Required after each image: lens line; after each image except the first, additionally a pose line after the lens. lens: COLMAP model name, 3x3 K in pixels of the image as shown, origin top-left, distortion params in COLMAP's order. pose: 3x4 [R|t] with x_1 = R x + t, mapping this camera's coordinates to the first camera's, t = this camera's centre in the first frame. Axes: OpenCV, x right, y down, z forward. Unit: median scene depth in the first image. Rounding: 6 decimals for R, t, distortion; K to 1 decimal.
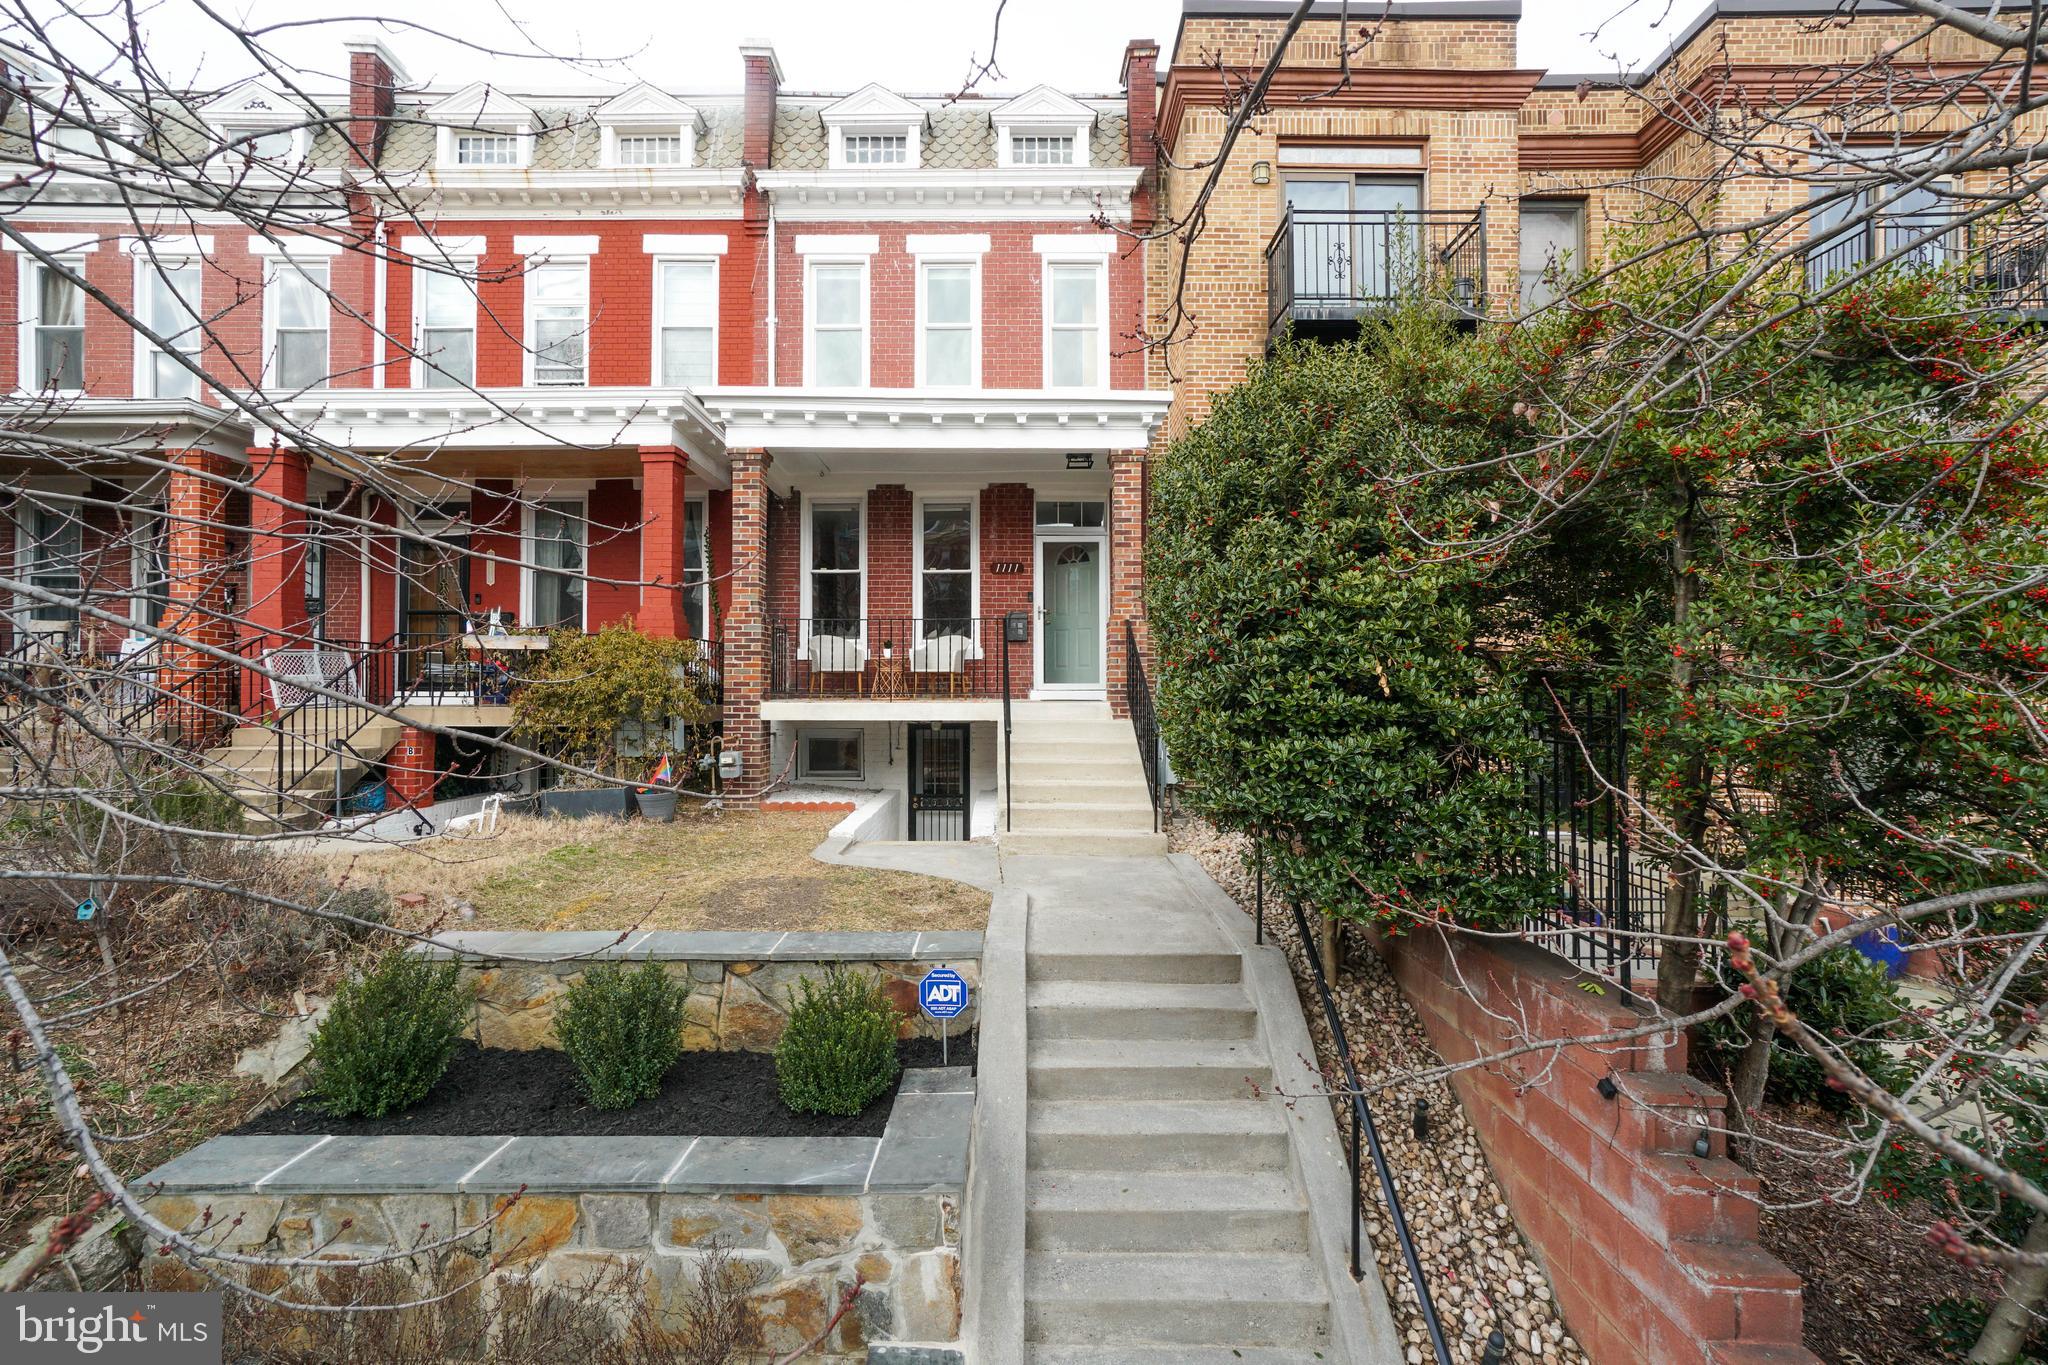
lens RADIAL K [[917.6, 0, 1024.0], [0, 917.6, 682.5], [0, 0, 1]] dist [0.002893, 0.000989]
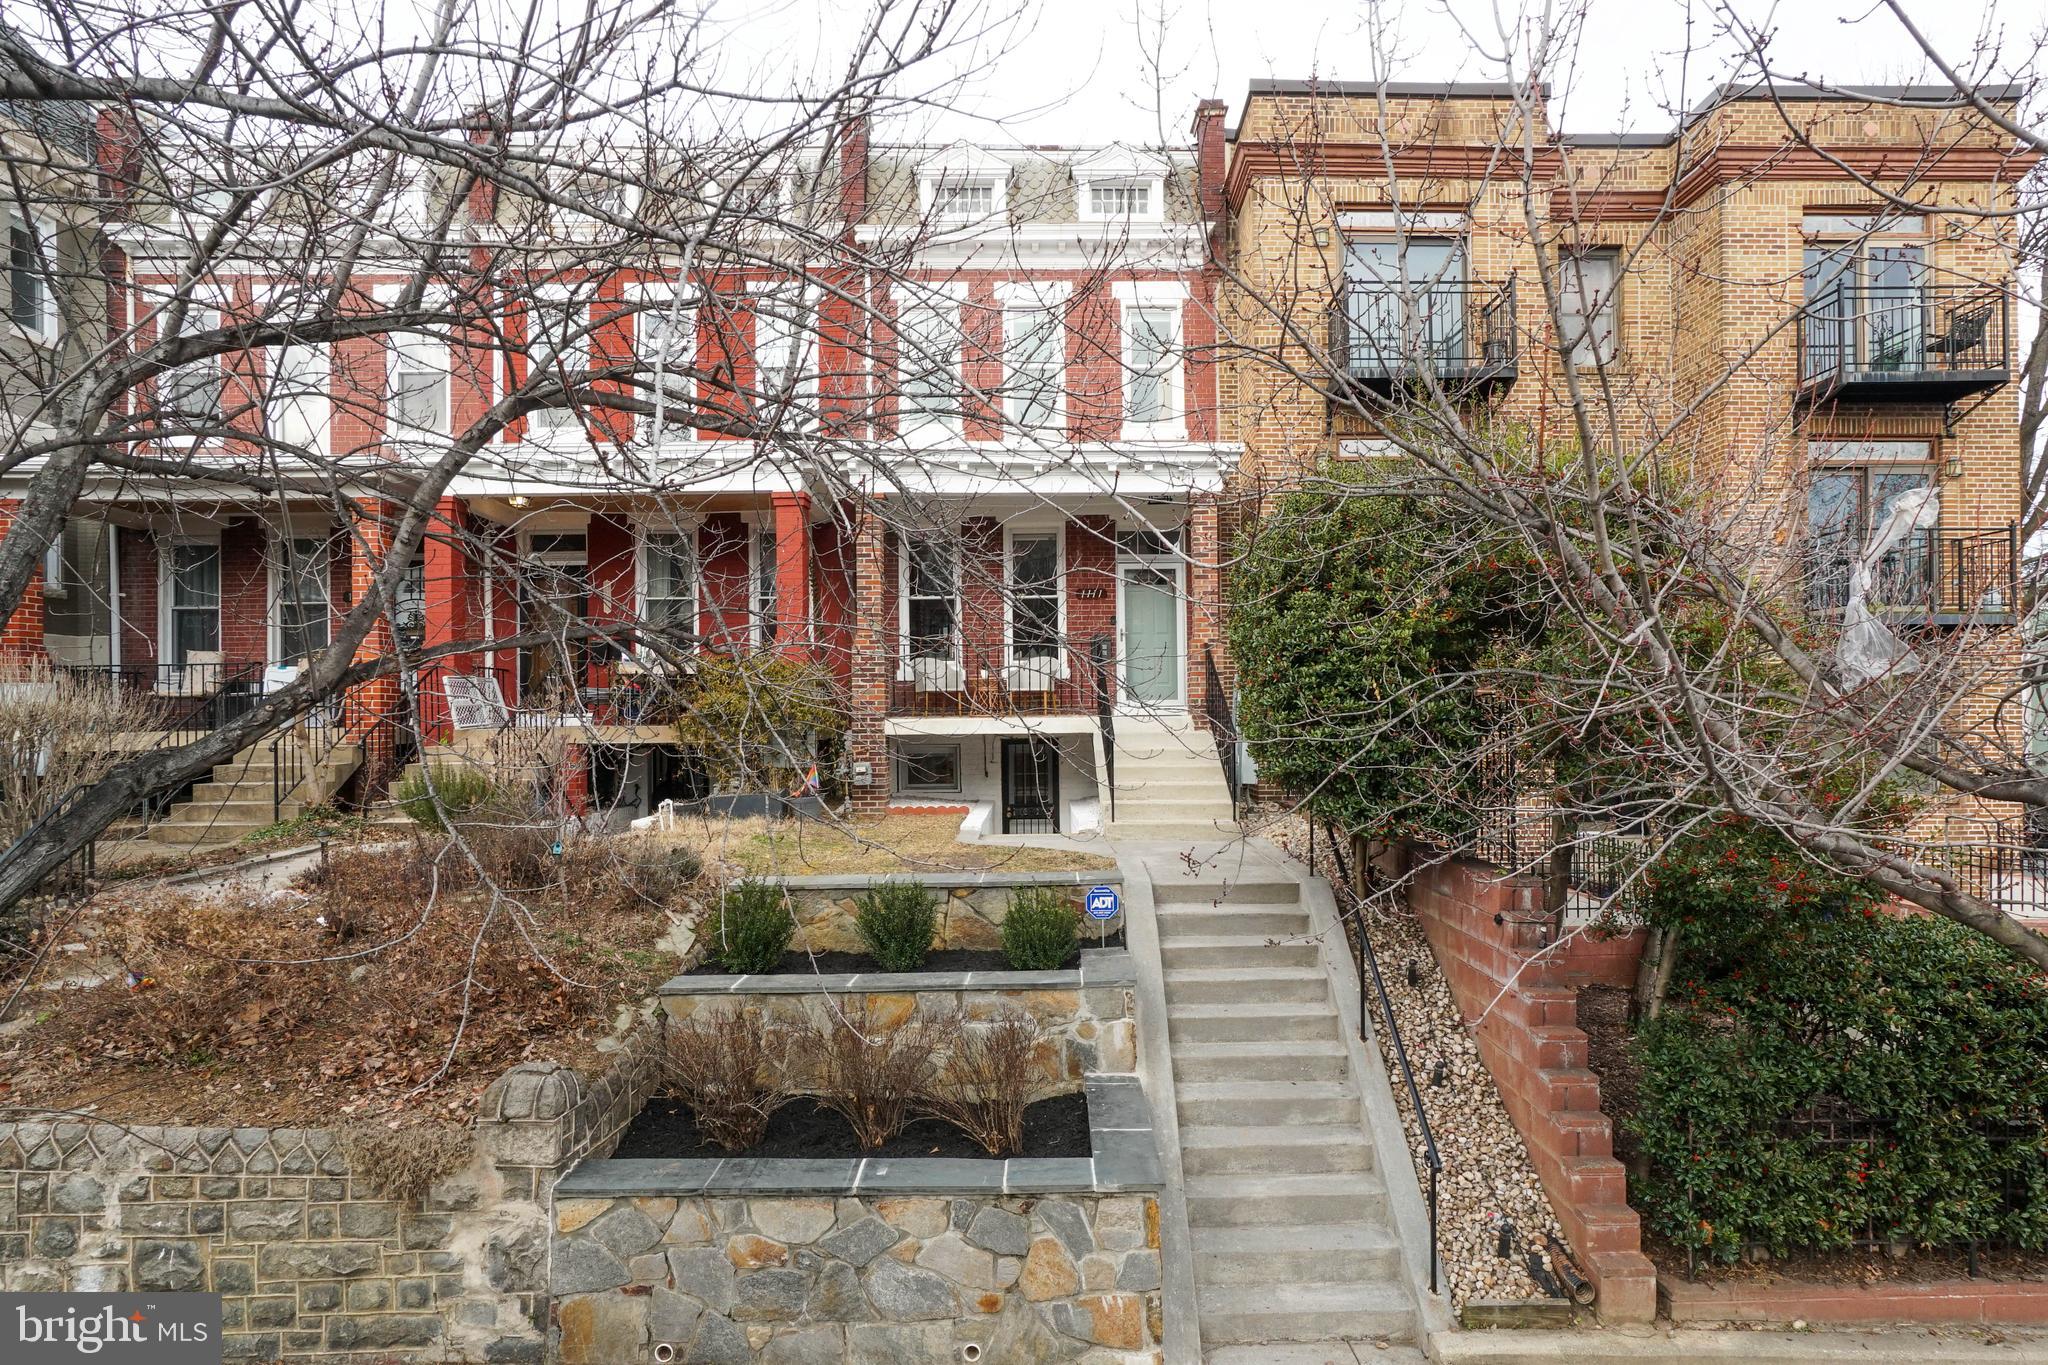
lens RADIAL K [[1745.0, 0, 1024.7], [0, 1745.0, 726.5], [0, 0, 1]] dist [0.029295, -0.000666]
pose [[0.998800, -0.010575, 0.047819, -0.217488], [0.010217, 0.999918, 0.007723, 0.016180], [-0.047897, -0.007225, 0.998826, -1.155997]]
